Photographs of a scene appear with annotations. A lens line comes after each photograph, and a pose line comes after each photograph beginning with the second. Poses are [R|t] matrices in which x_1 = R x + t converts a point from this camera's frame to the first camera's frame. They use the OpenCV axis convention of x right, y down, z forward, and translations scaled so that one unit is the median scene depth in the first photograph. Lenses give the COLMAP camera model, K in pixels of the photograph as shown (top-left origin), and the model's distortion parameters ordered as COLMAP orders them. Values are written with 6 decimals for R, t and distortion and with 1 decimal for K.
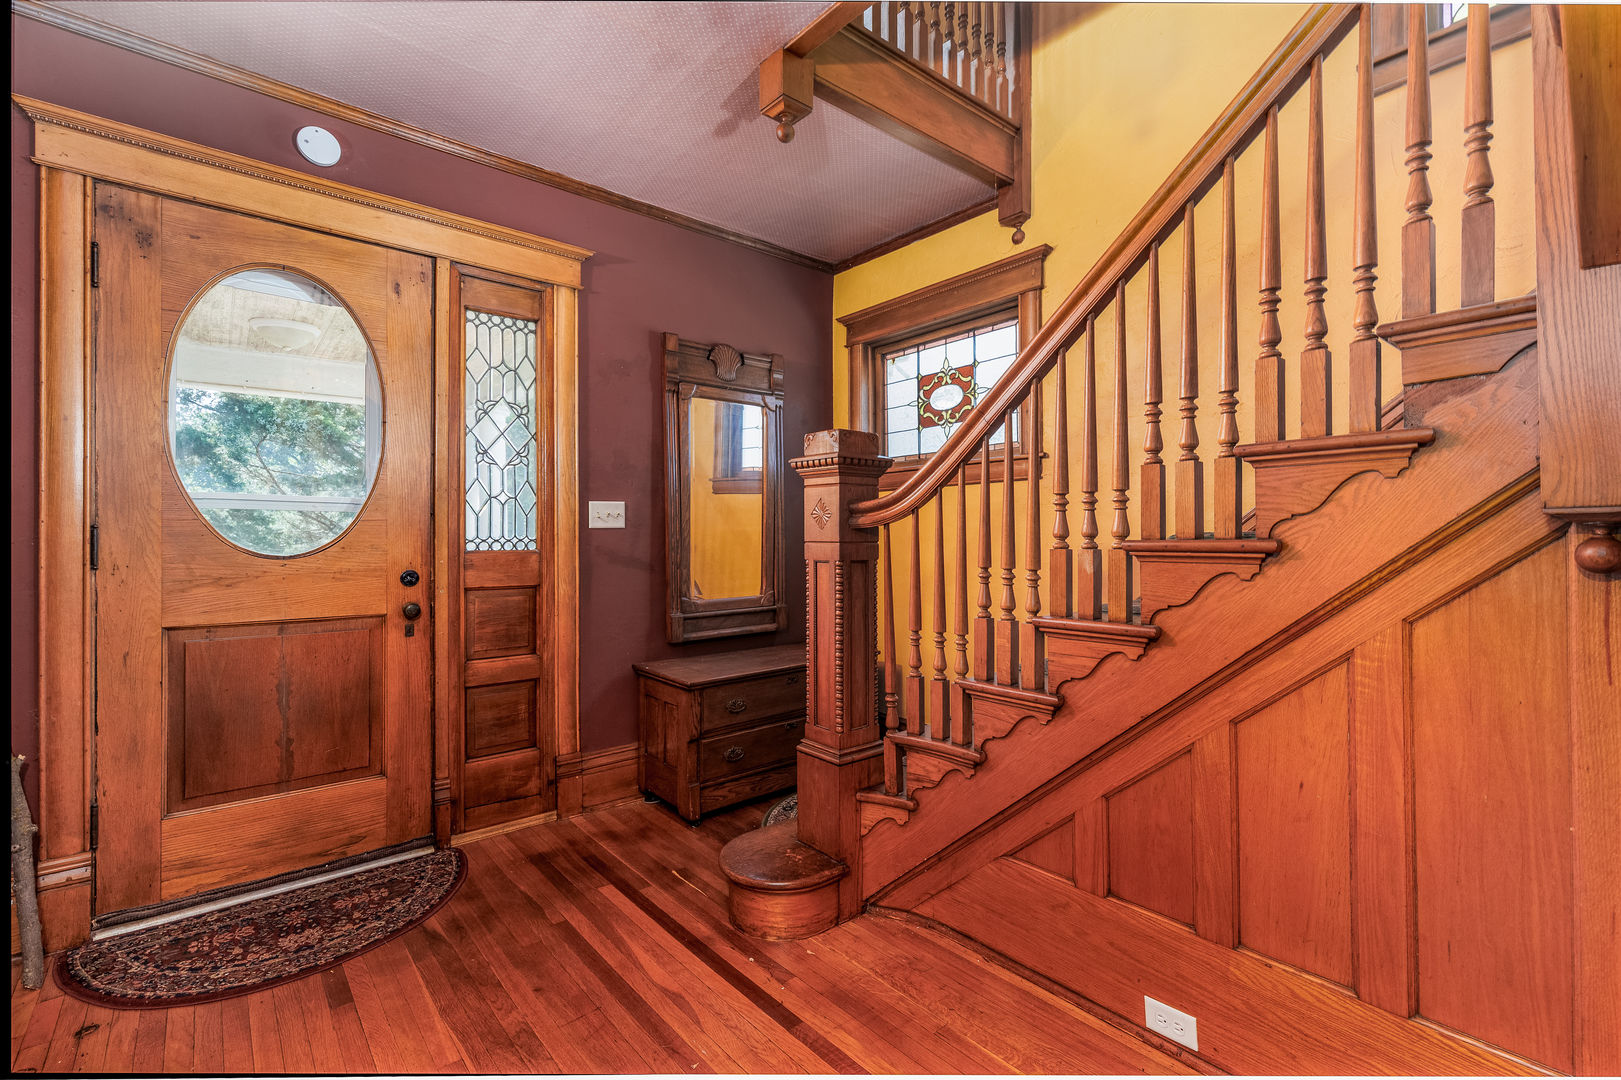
lens RADIAL K [[718.7, 0, 821.9], [0, 718.7, 538.0], [0, 0, 1]] dist [0.000353, 0.000017]
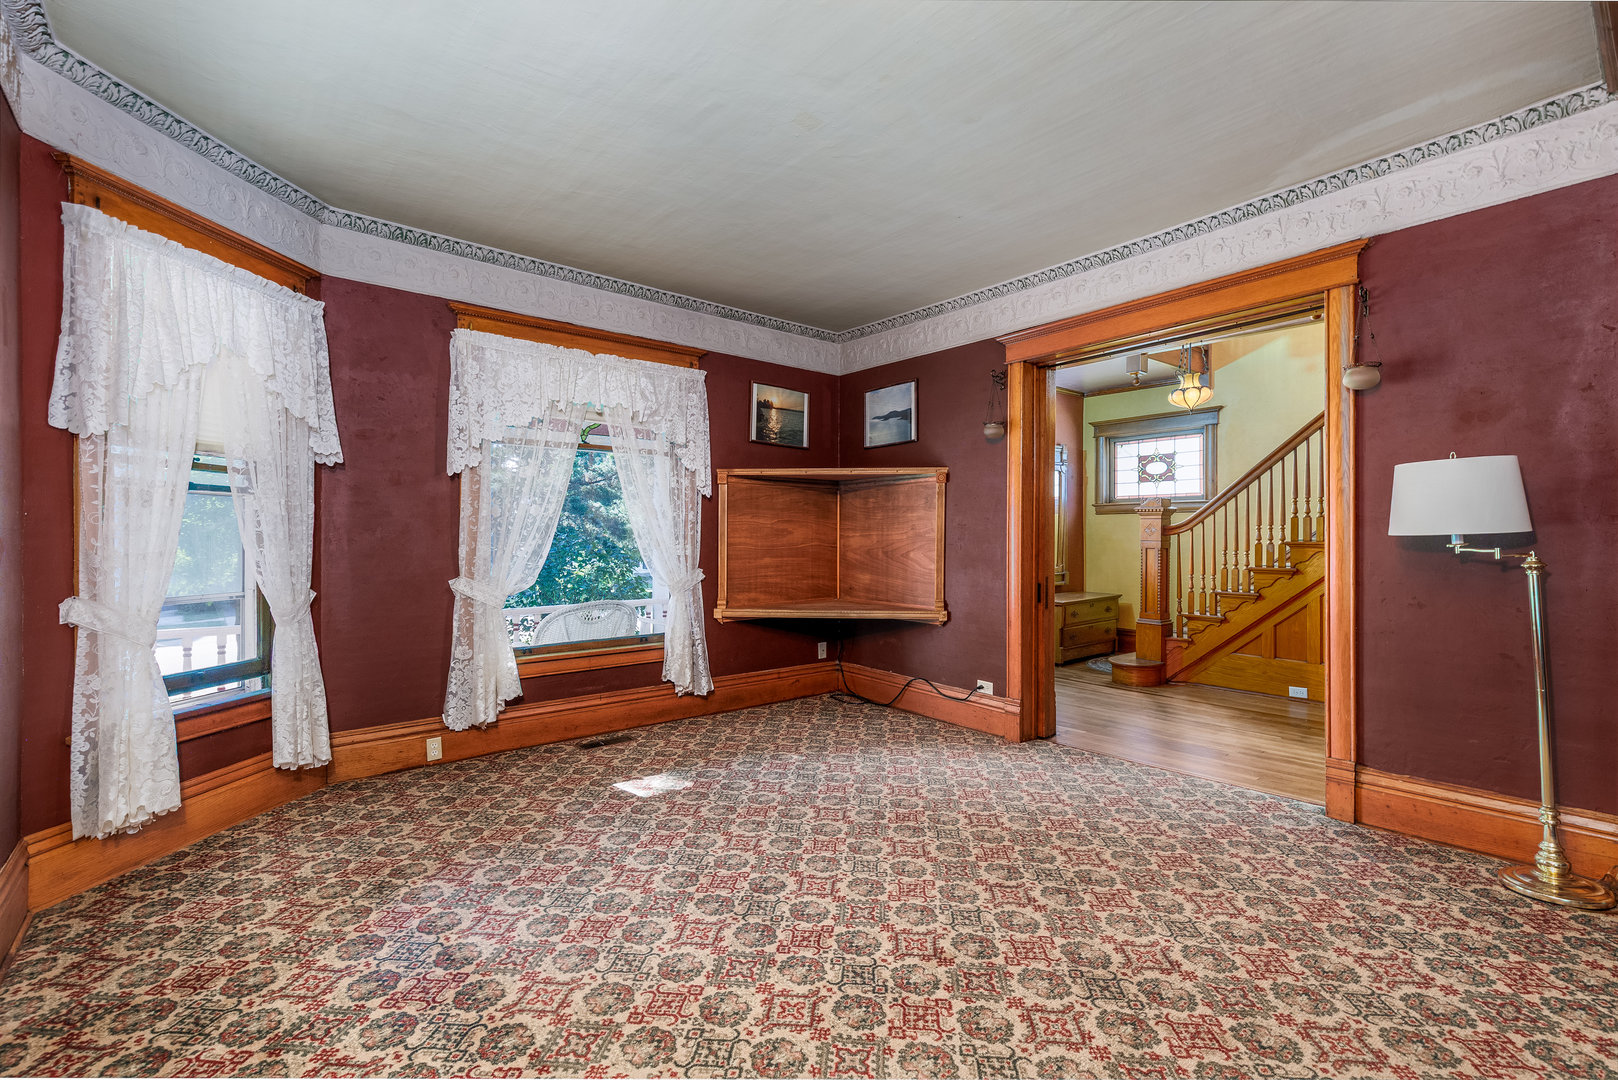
lens RADIAL K [[717.4, 0, 820.3], [0, 717.4, 538.0], [0, 0, 1]] dist [0.000353, 0.000017]
pose [[0.999823, 0.003746, -0.018430, -0.784003], [-0.003598, 0.999961, 0.008049, -0.014574], [0.018460, -0.007981, 0.999798, -1.099297]]
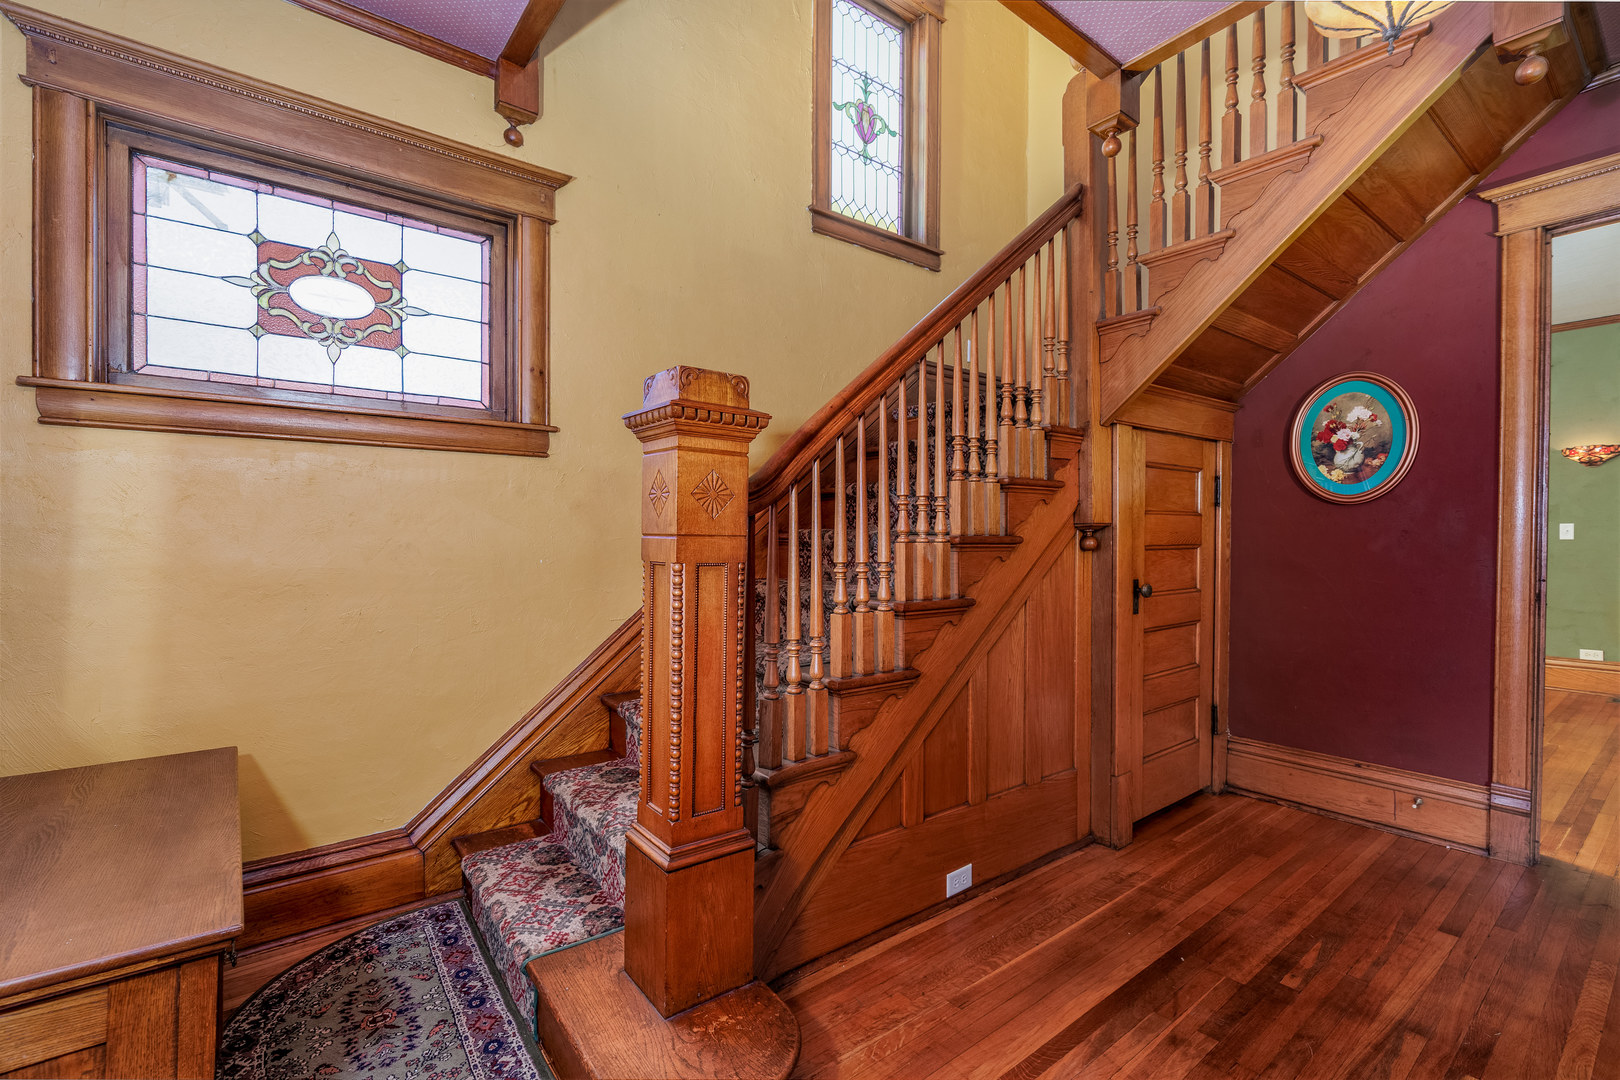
lens RADIAL K [[718.2, 0, 821.4], [0, 718.2, 538.0], [0, 0, 1]] dist [0.000353, 0.000017]
pose [[0.043625, -0.005844, 0.999031, -0.455212], [-0.012825, 0.999897, 0.006409, 0.000065], [-0.998966, -0.013092, 0.043546, 0.599563]]
